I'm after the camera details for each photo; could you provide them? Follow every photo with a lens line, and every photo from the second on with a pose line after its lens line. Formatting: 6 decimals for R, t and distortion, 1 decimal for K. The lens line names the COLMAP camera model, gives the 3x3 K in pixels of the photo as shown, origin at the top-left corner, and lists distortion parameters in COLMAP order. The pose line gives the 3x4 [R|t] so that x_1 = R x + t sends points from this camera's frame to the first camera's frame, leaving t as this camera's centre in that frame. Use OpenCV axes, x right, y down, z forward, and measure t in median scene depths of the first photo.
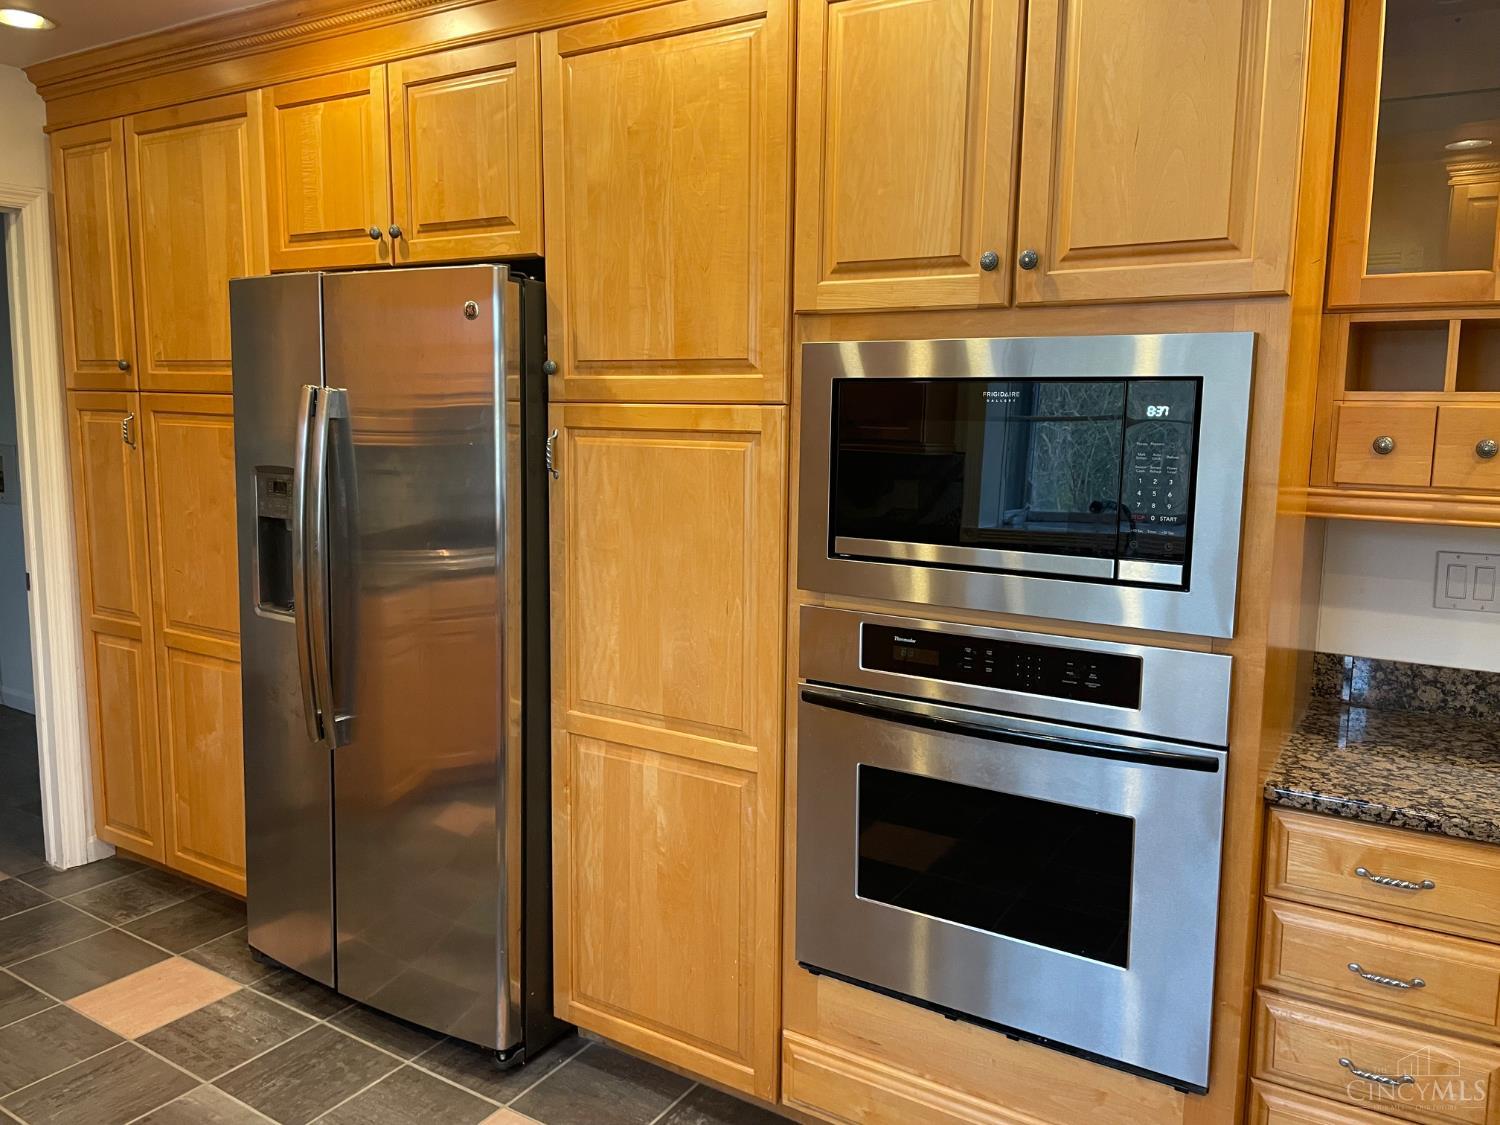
lens RADIAL K [[1152.0, 0, 750.0], [0, 1152.0, 562.5], [0, 0, 1]] dist [0.039089, -0.010083]
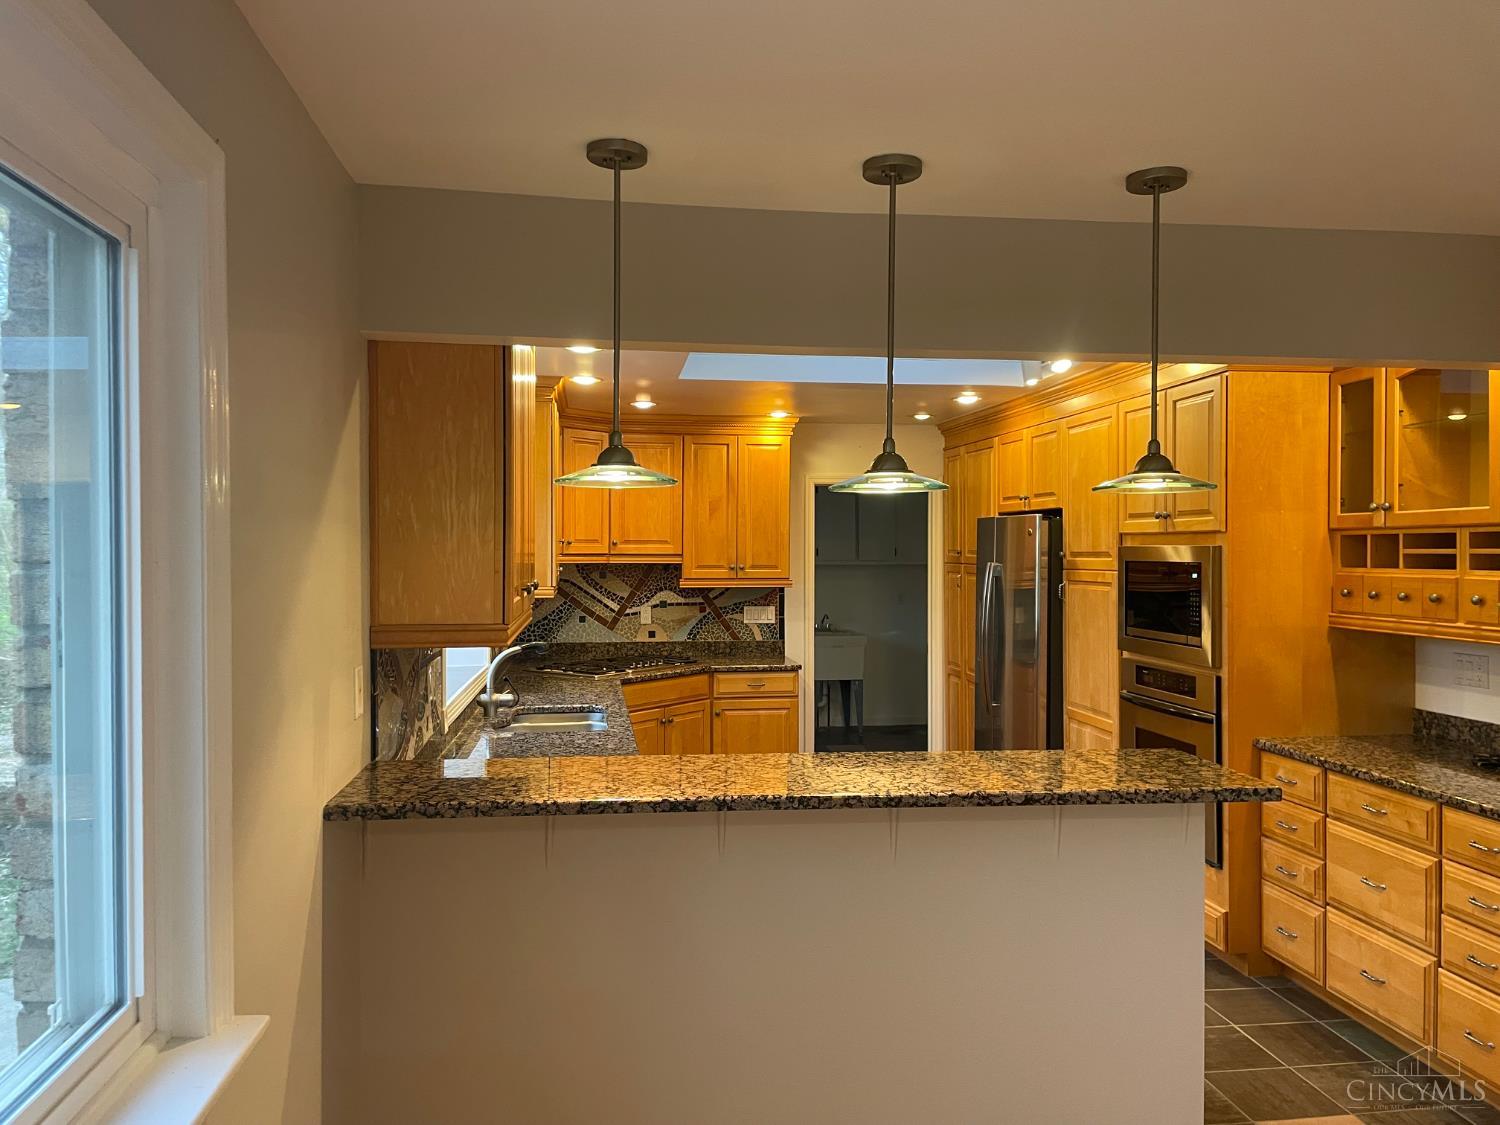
lens RADIAL K [[1152.0, 0, 750.0], [0, 1152.0, 562.5], [0, 0, 1]] dist [0.039089, -0.010083]
pose [[0.650388, -0.001828, -0.759600, 1.251417], [-0.098196, 0.991404, -0.086463, 0.115968], [0.753228, 0.130824, 0.644618, -1.028806]]
